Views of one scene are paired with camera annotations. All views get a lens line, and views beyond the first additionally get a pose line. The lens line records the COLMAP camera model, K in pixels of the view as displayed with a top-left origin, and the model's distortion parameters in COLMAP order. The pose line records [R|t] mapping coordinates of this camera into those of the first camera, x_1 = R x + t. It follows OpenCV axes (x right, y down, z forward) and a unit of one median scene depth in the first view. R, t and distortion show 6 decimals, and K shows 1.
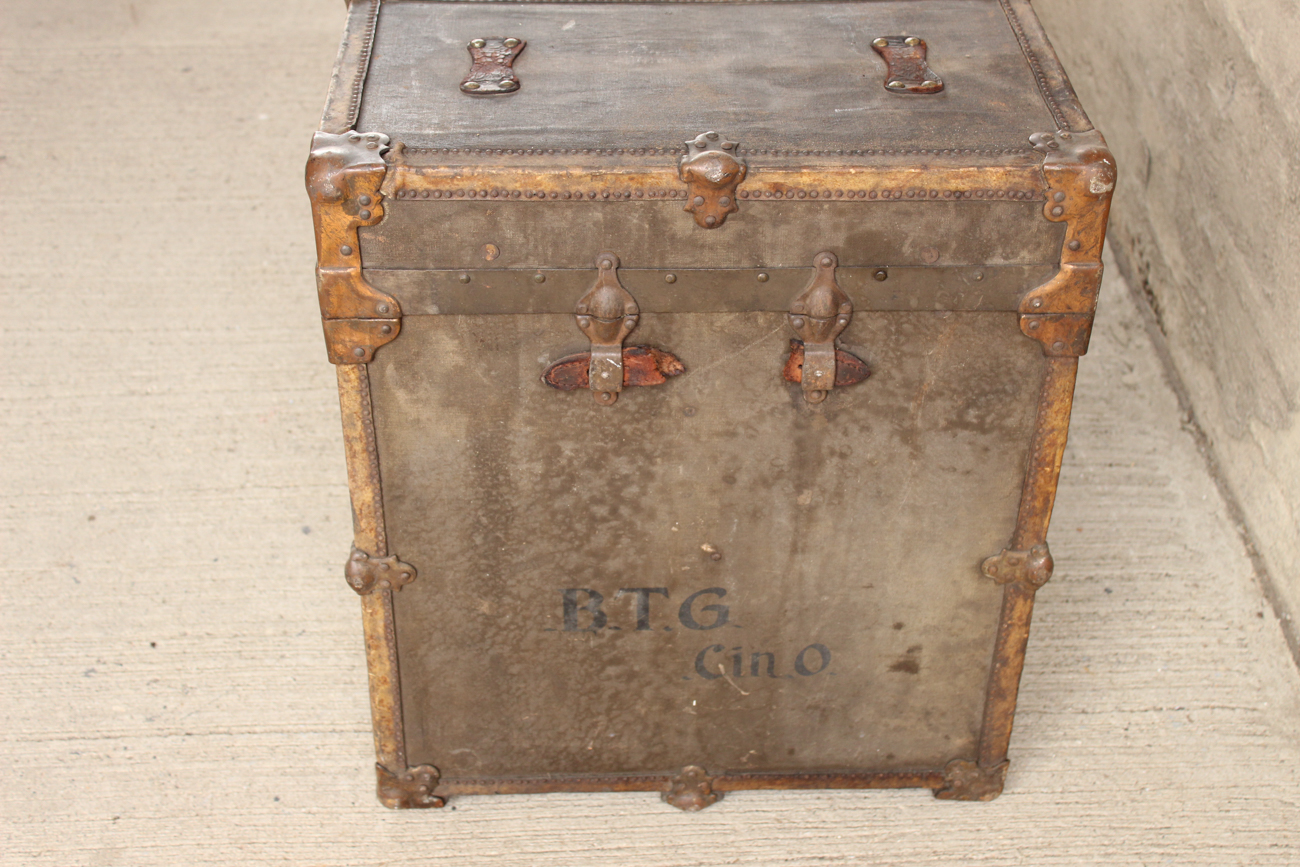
lens RADIAL K [[1814.5, 0, 671.7], [0, 1814.5, 434.5], [0, 0, 1]] dist [-0.027117, -0.015282]
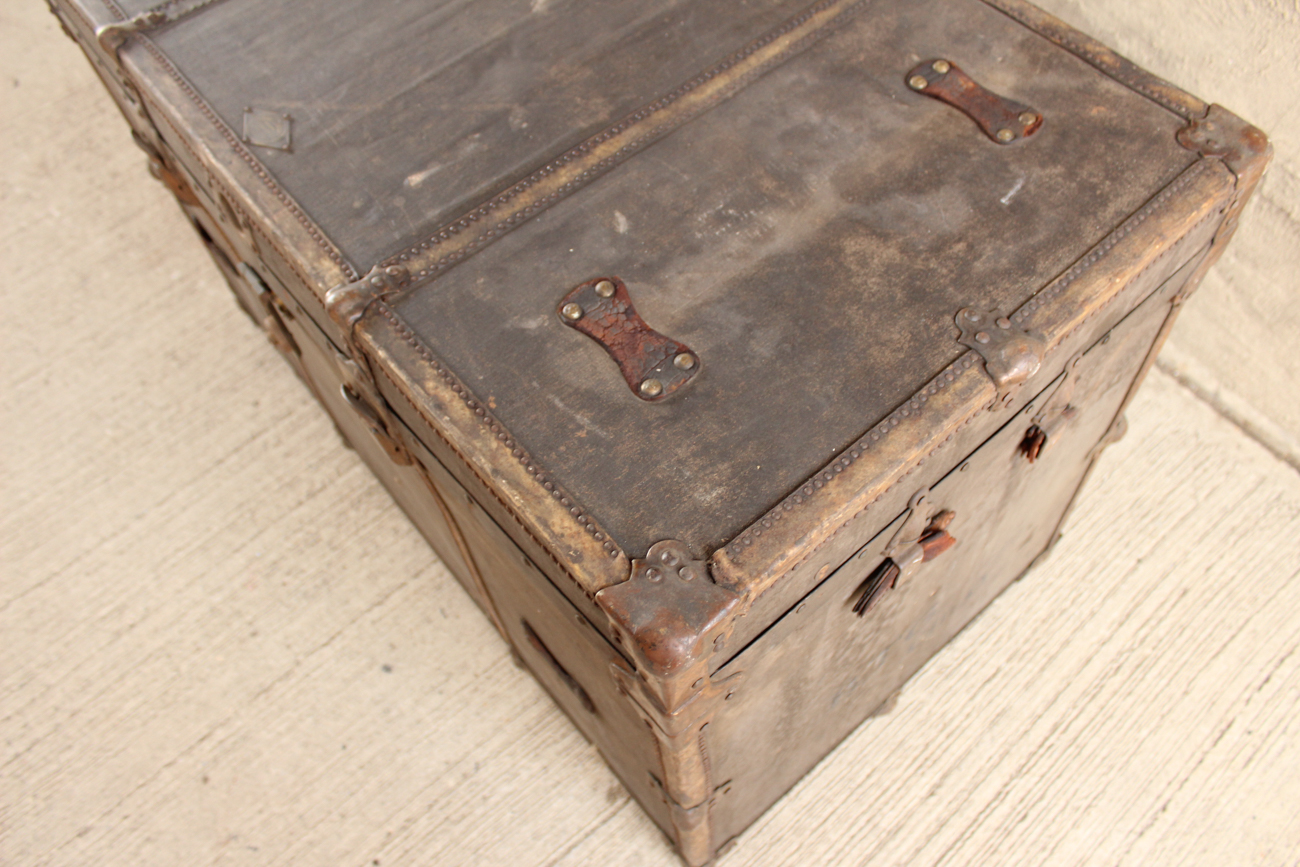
lens RADIAL K [[1076.3, 0, 670.1], [0, 1076.3, 434.8], [0, 0, 1]] dist [-0.164098, 0.141943]
pose [[0.785963, -0.550020, 0.282384, -0.168221], [0.417337, 0.808942, 0.414056, -0.248271], [-0.456171, -0.207583, 0.865342, 0.400318]]
